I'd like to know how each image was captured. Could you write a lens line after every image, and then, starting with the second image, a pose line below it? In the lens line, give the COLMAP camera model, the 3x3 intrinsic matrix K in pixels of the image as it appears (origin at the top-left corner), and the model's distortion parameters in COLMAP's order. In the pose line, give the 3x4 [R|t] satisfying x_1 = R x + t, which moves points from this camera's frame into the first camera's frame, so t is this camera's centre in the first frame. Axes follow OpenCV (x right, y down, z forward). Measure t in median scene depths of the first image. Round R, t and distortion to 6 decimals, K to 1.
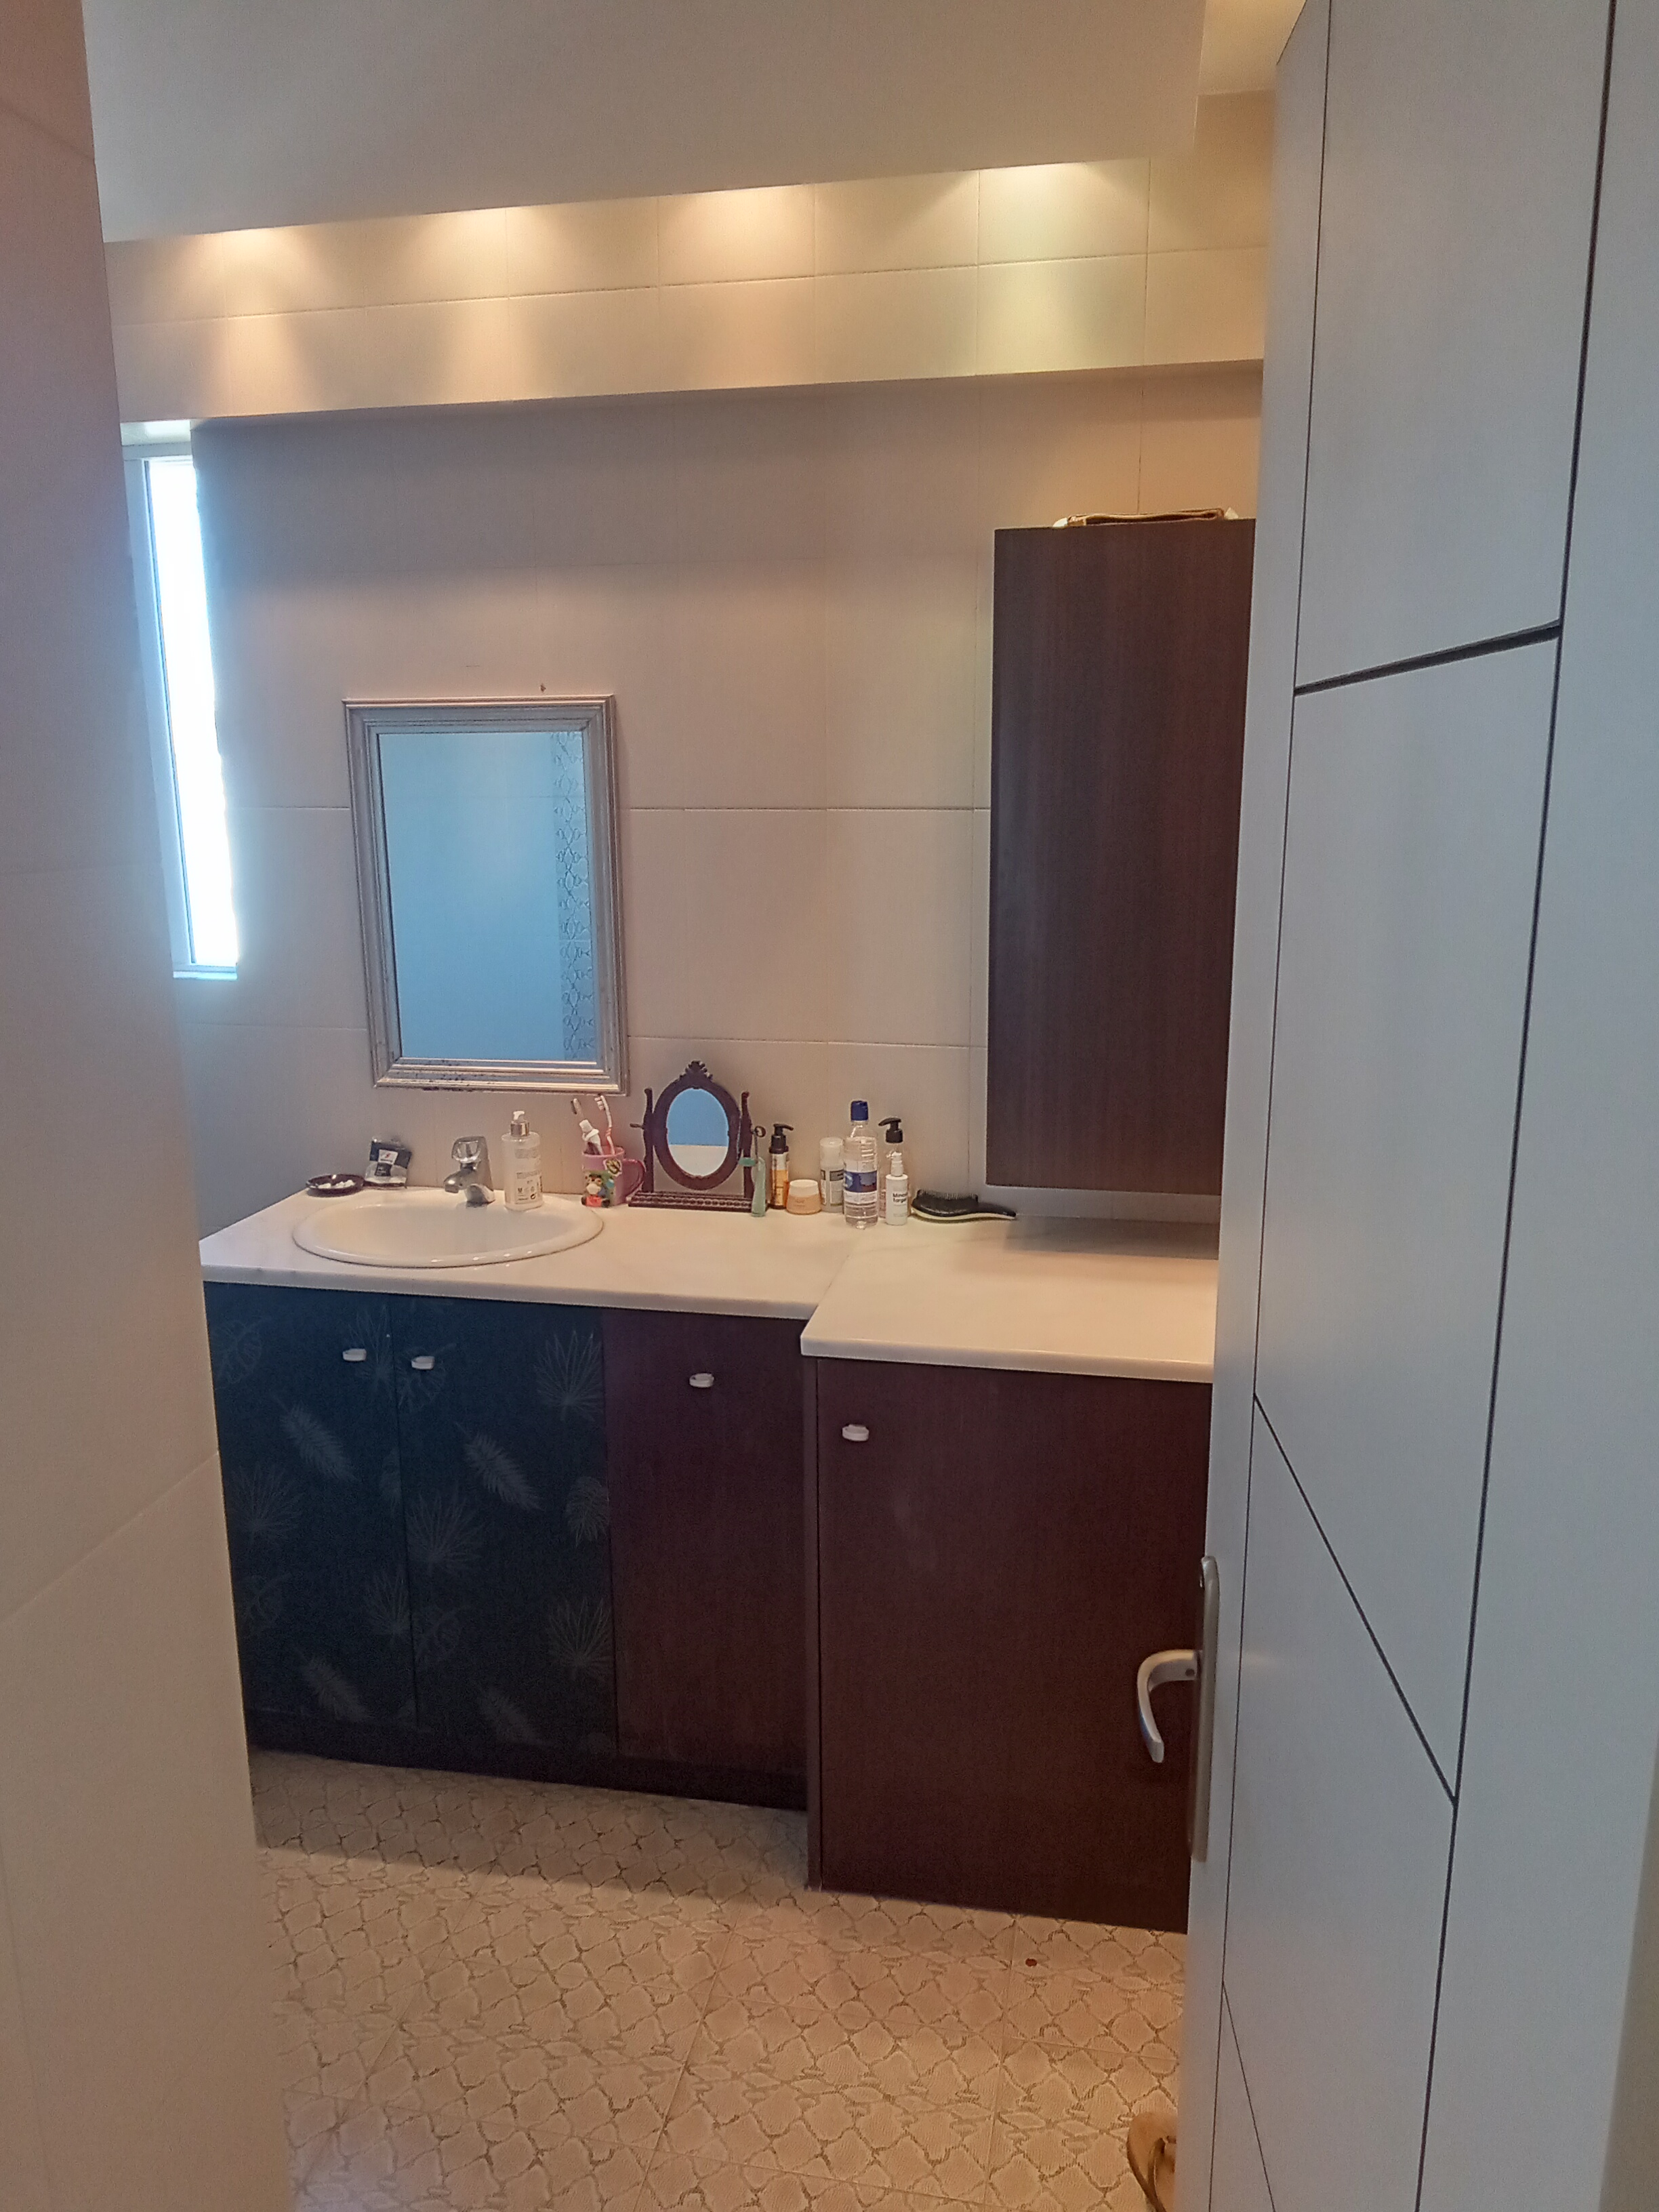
lens RADIAL K [[1509.9, 0, 833.6], [0, 1509.9, 1105.5], [0, 0, 1]] dist [0.011175, -0.025235]
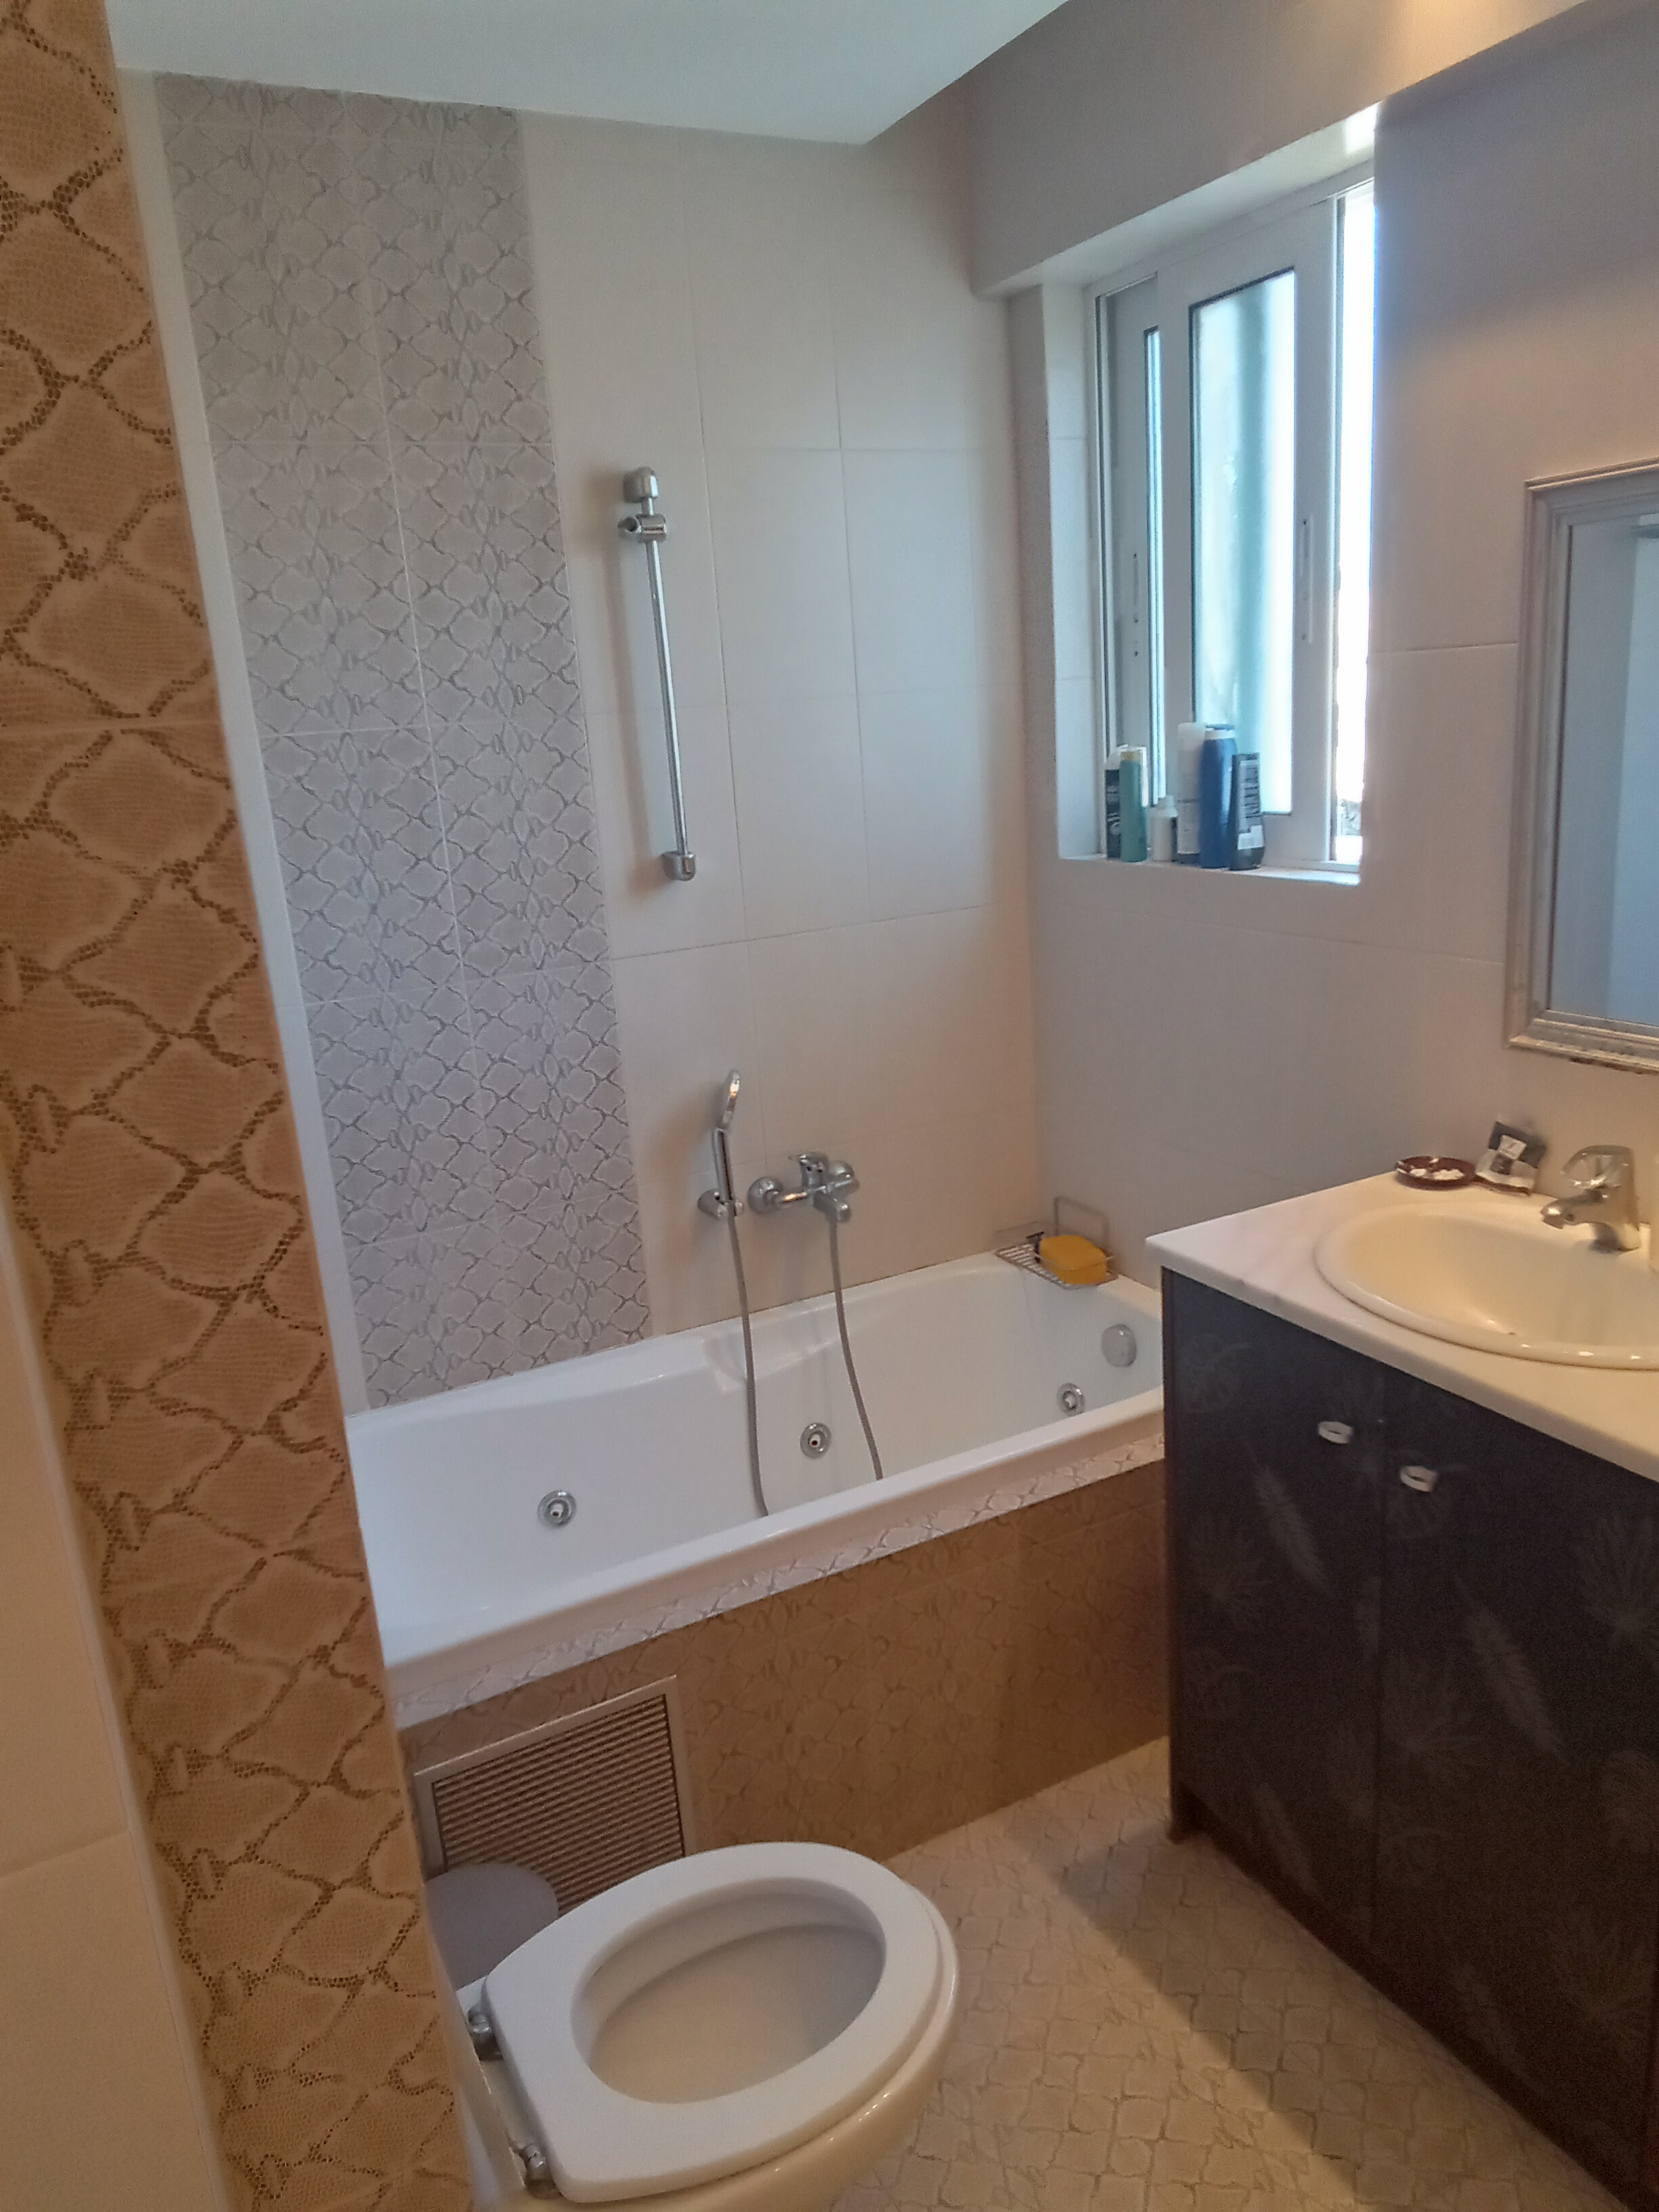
lens RADIAL K [[1509.9, 0, 825.3], [0, 1509.9, 1114.8], [0, 0, 1]] dist [0.011175, -0.025235]
pose [[0.622965, 0.163826, -0.764902, 0.042938], [-0.098400, 0.986468, 0.131140, -0.042769], [0.776036, -0.006429, 0.630656, 0.313606]]
